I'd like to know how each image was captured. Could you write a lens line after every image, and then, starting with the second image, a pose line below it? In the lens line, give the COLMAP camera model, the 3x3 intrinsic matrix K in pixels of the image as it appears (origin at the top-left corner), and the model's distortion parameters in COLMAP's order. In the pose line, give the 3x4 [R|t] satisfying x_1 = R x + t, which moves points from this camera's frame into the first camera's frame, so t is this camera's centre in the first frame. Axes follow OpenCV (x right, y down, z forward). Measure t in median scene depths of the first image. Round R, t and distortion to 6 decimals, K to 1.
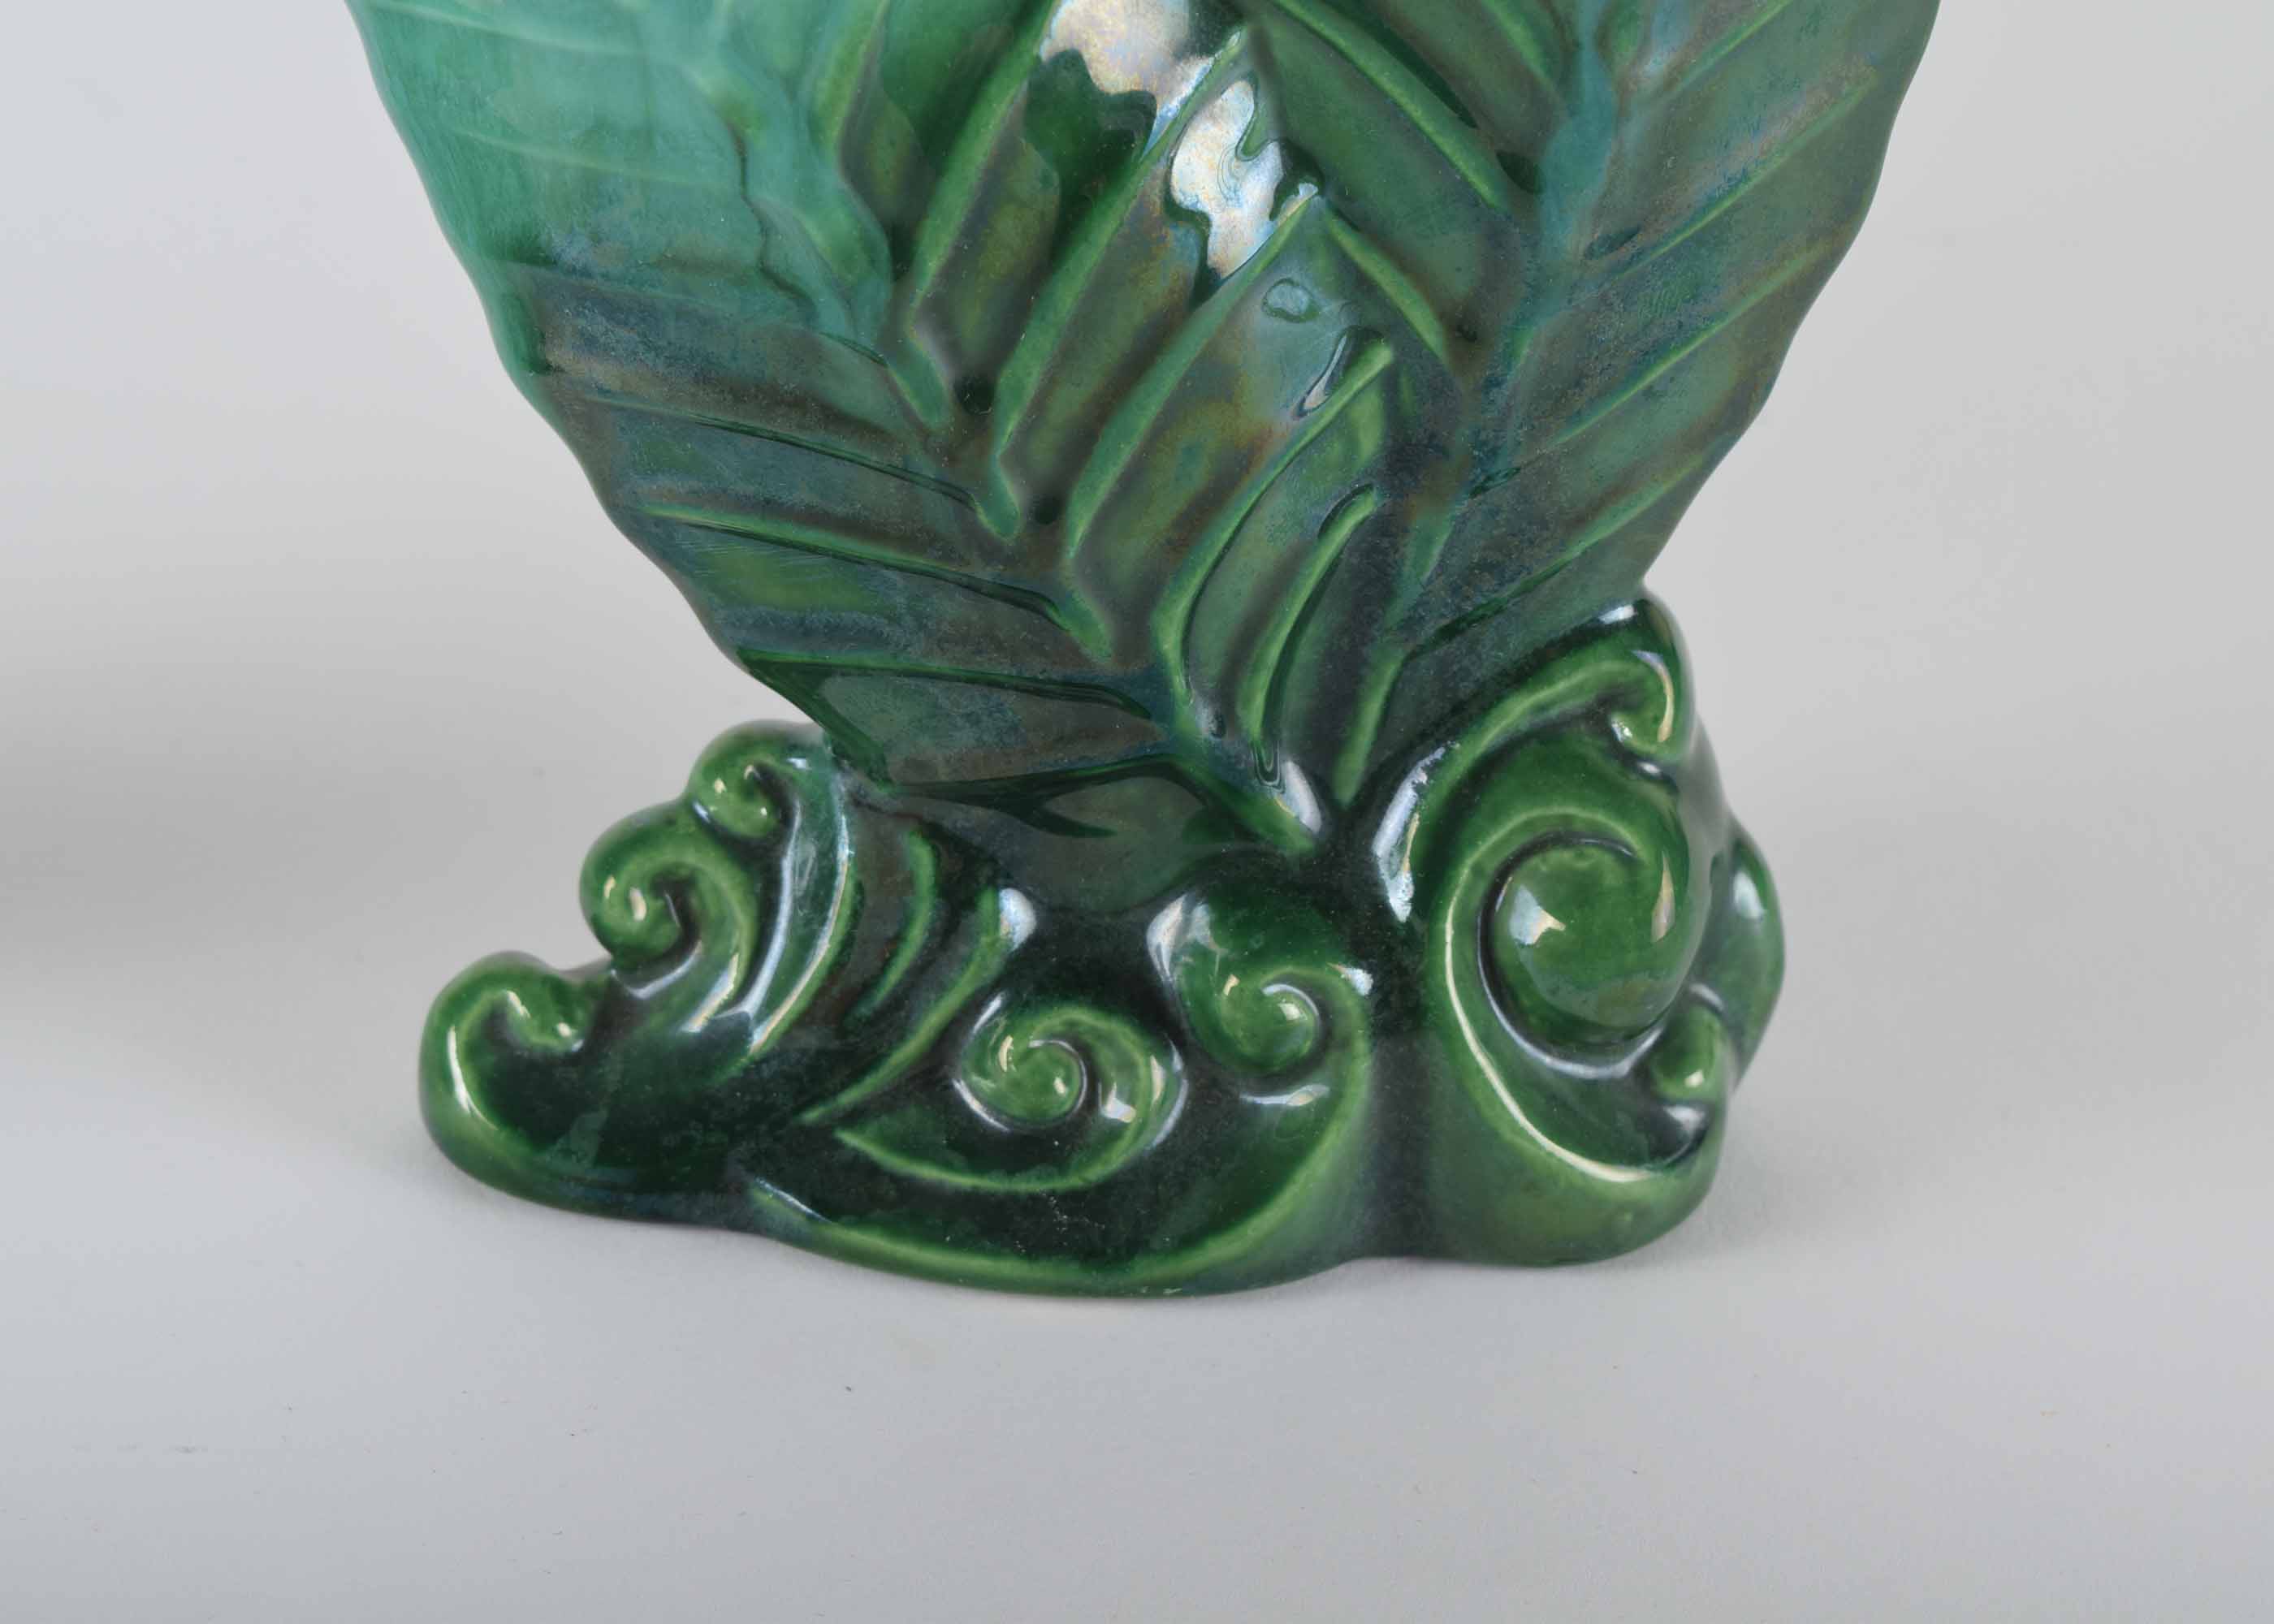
lens RADIAL K [[5281.5, 0, 1090.9], [0, 5281.5, 812.6], [0, 0, 1]] dist [0.074426, 0.115105]
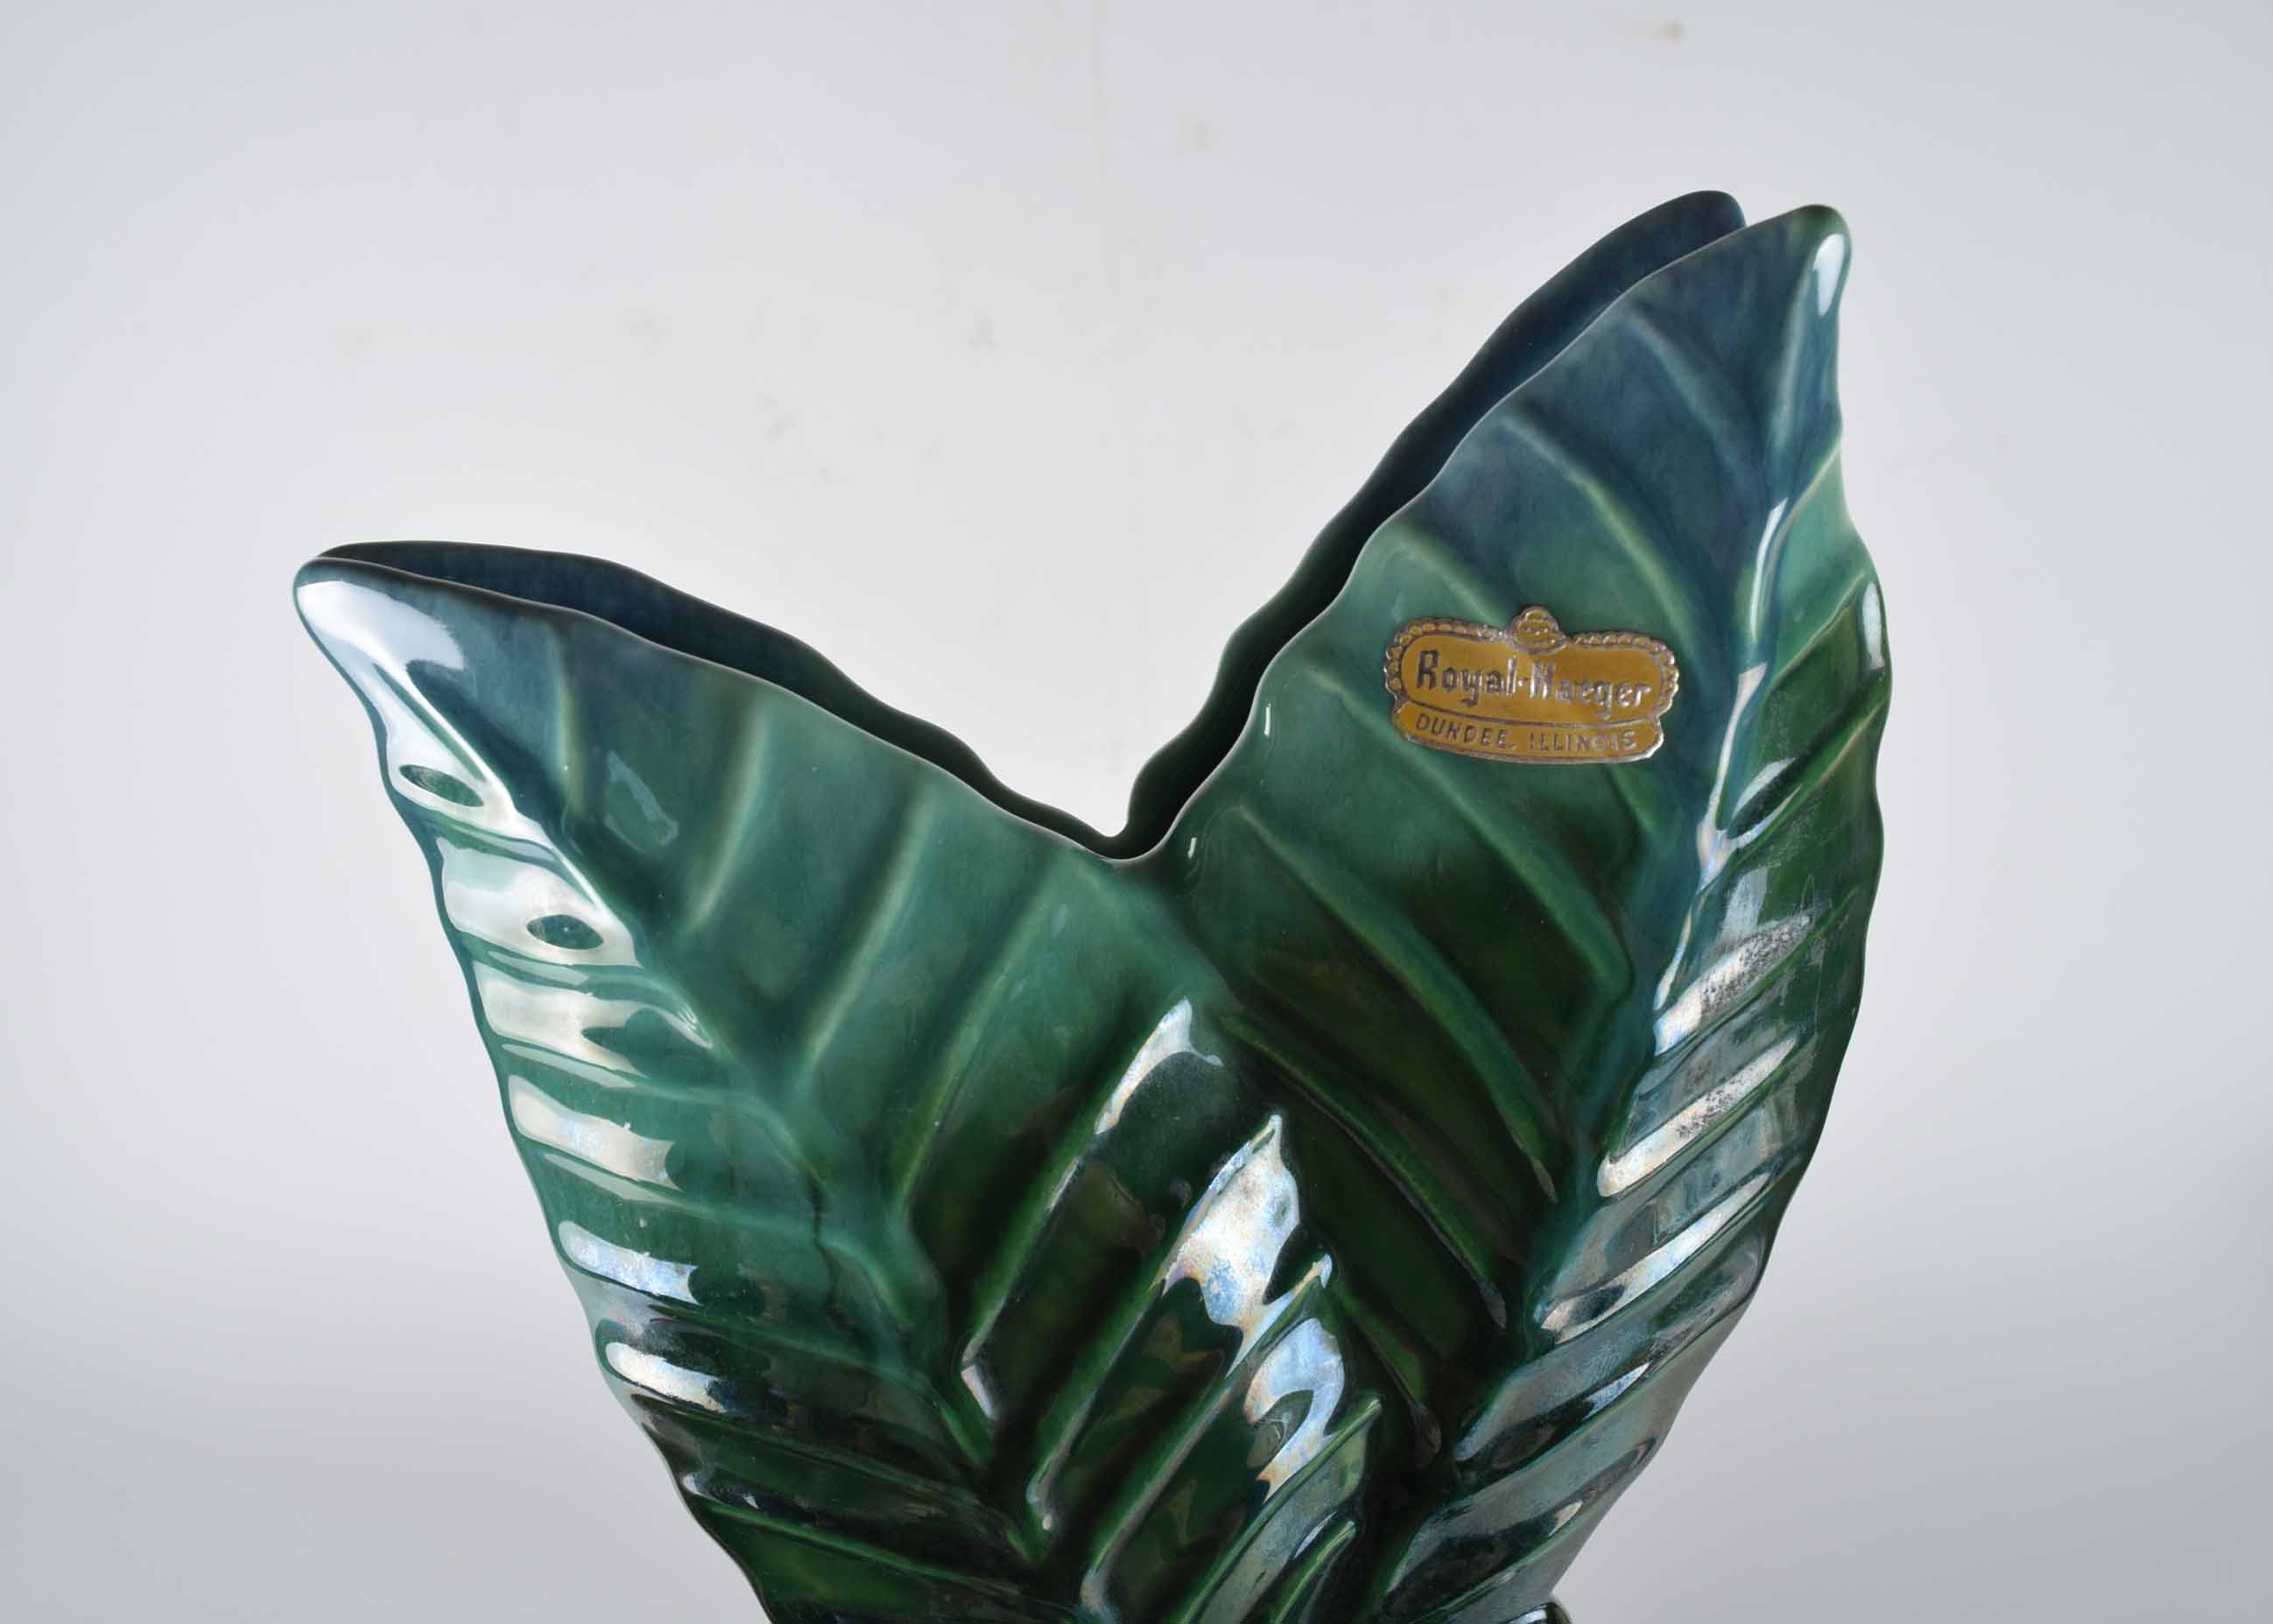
lens RADIAL K [[1925.2, 0, 1136.5], [0, 1925.2, 812.0], [0, 0, 1]] dist [-0.065541, 0.000185]
pose [[0.996067, 0.066590, 0.058454, -0.027586], [-0.046497, 0.954391, -0.294918, -0.082304], [-0.075426, 0.291040, 0.953733, 0.558053]]
